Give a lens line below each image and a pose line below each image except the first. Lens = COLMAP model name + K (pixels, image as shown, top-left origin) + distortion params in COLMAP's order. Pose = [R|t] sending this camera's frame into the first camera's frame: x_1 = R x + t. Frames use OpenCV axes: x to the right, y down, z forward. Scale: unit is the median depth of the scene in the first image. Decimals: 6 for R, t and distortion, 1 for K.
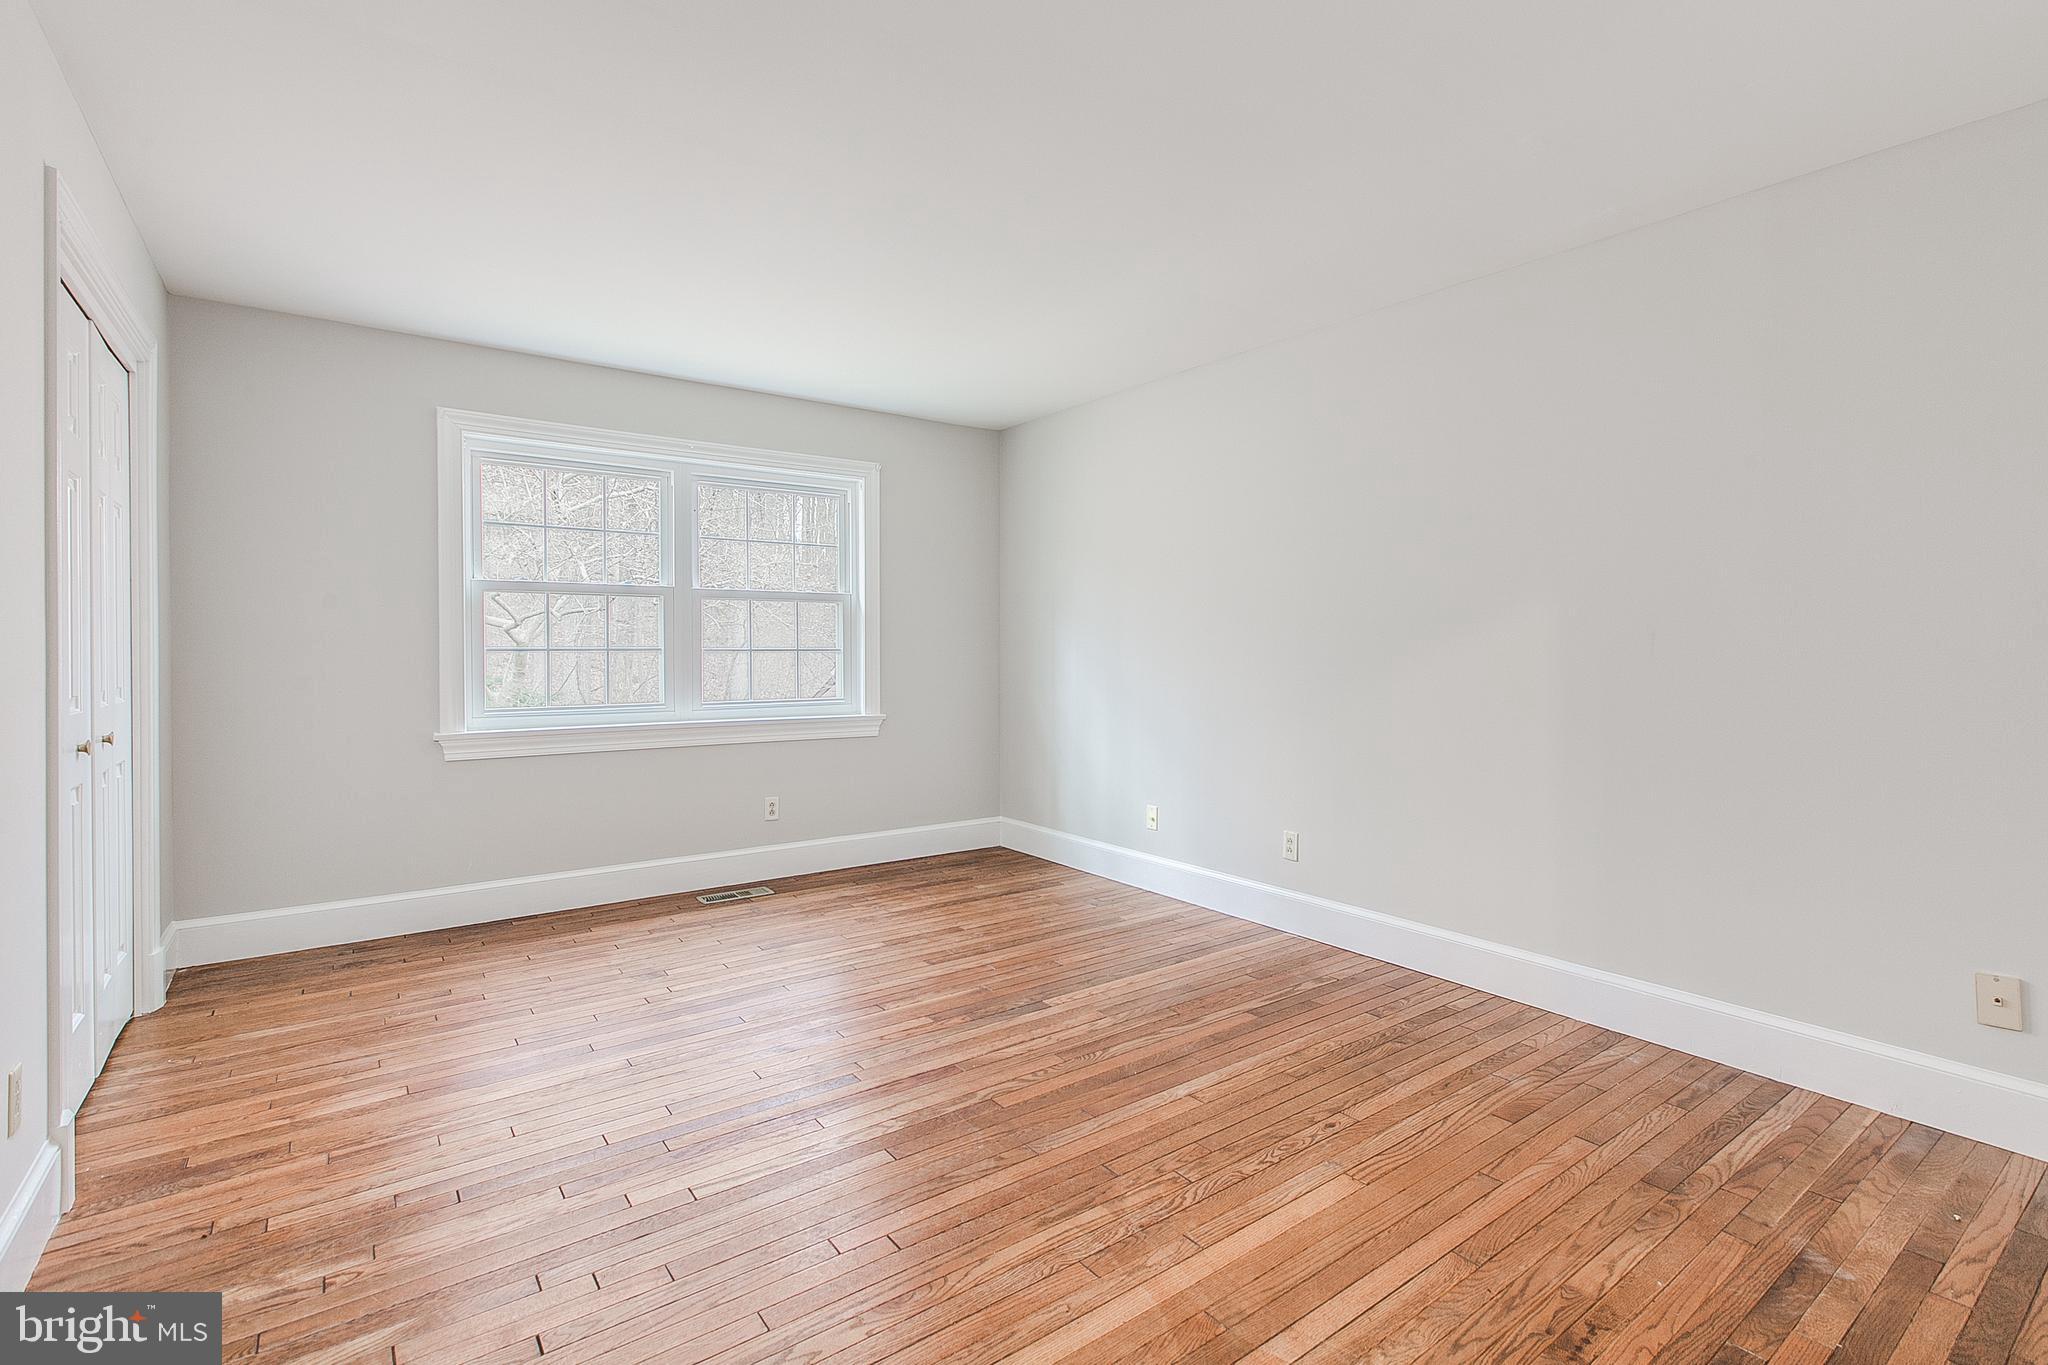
lens RADIAL K [[926.1, 0, 1027.4], [0, 926.1, 672.7], [0, 0, 1]] dist [0.001482, 0.000251]
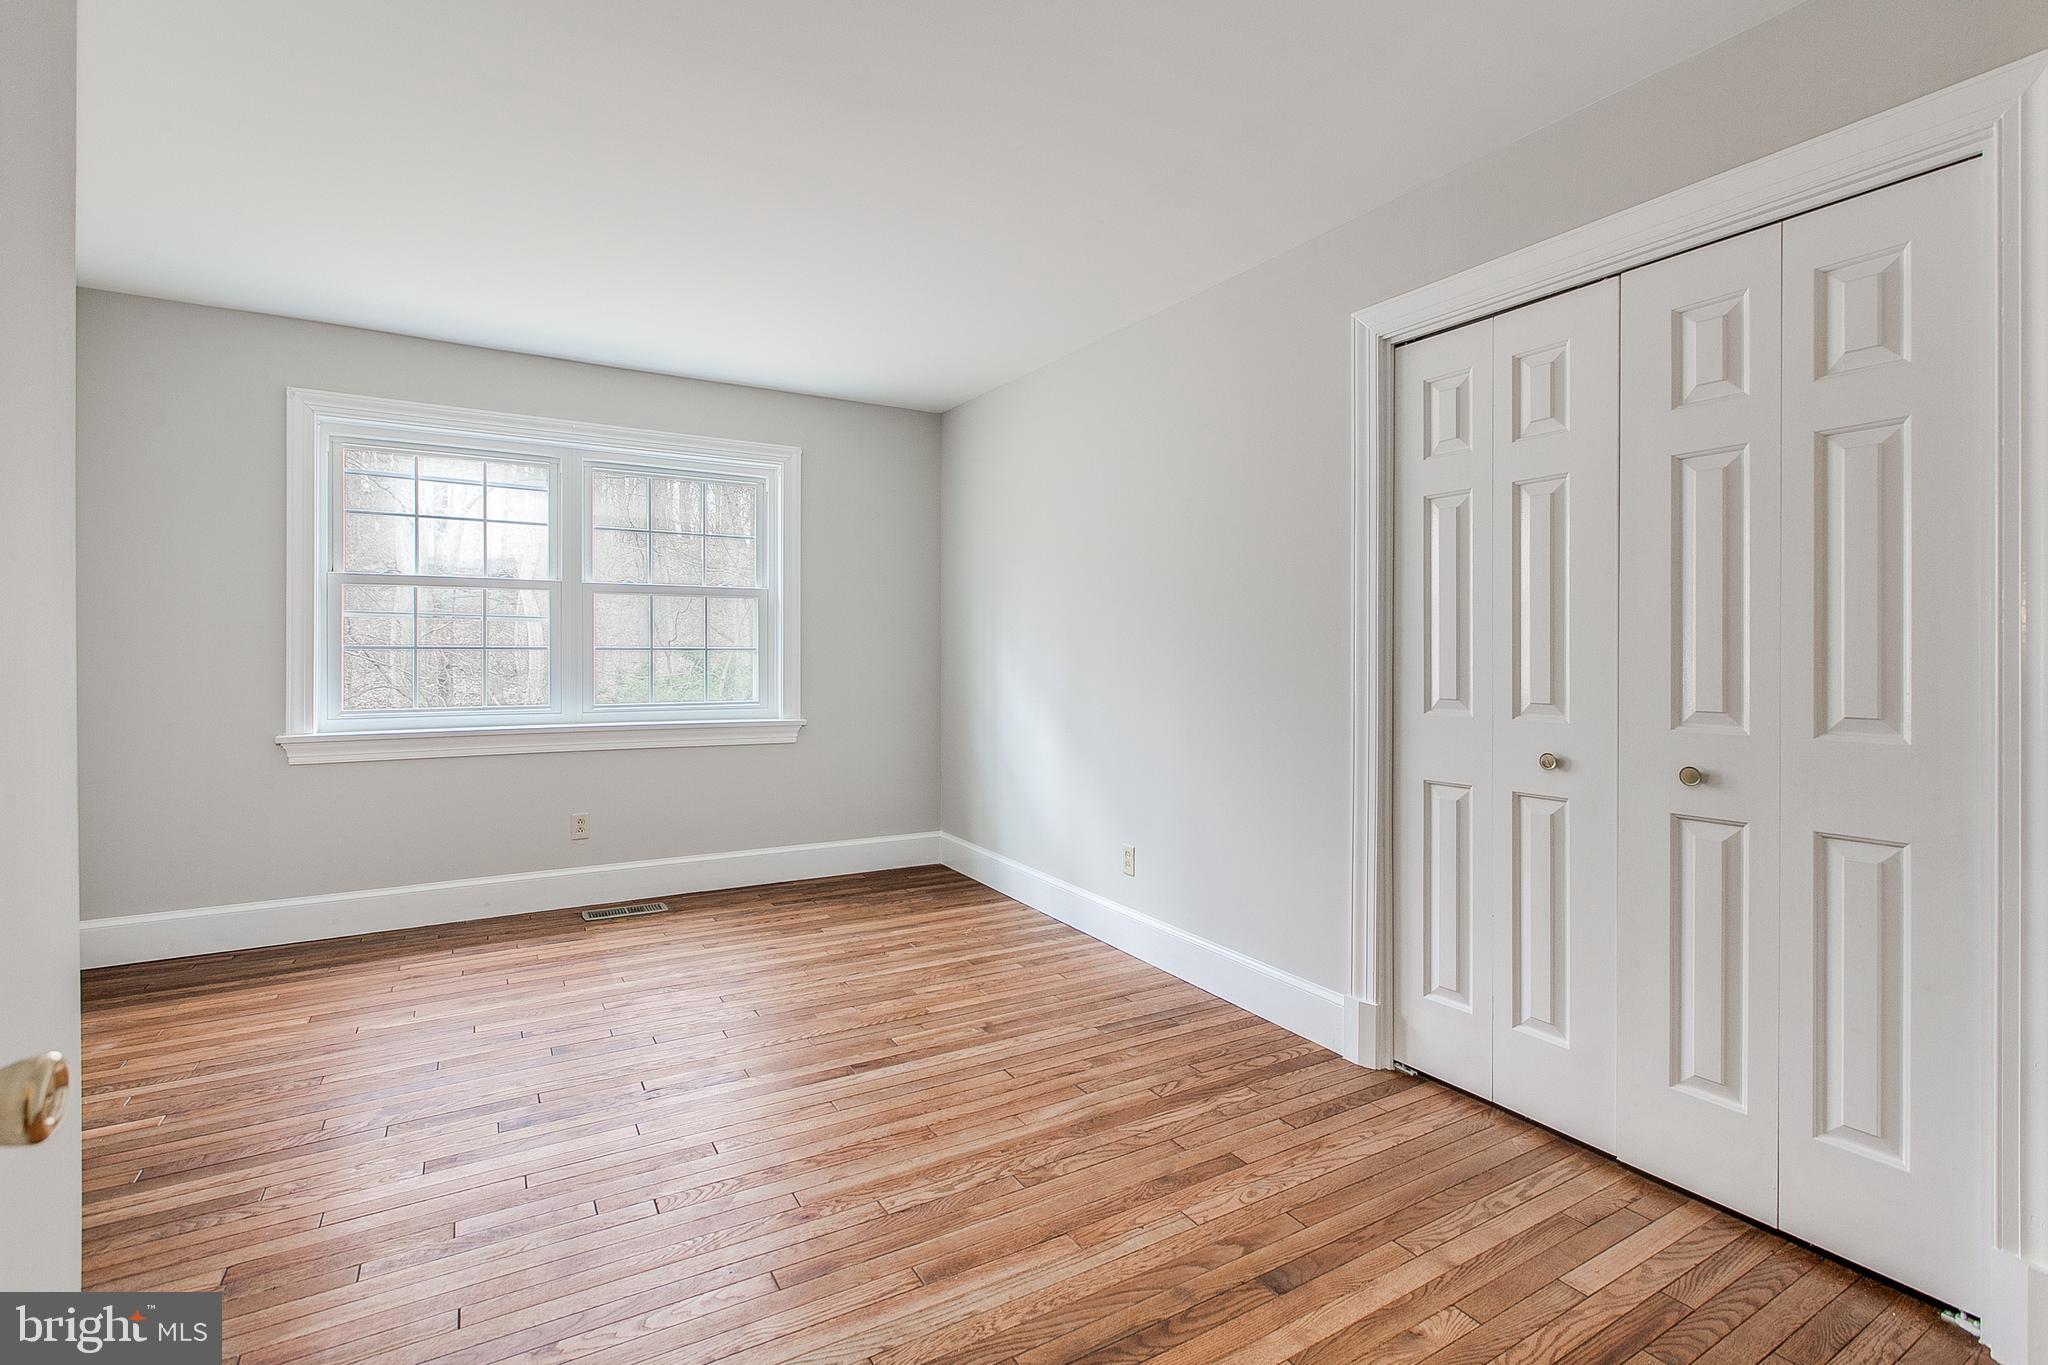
lens RADIAL K [[926.1, 0, 1022.7], [0, 926.1, 674.2], [0, 0, 1]] dist [0.001482, 0.000251]
pose [[0.995600, 0.005745, -0.093529, 0.155864], [-0.005785, 0.999983, -0.000156, -0.000678], [0.093527, 0.000696, 0.995617, 0.104741]]
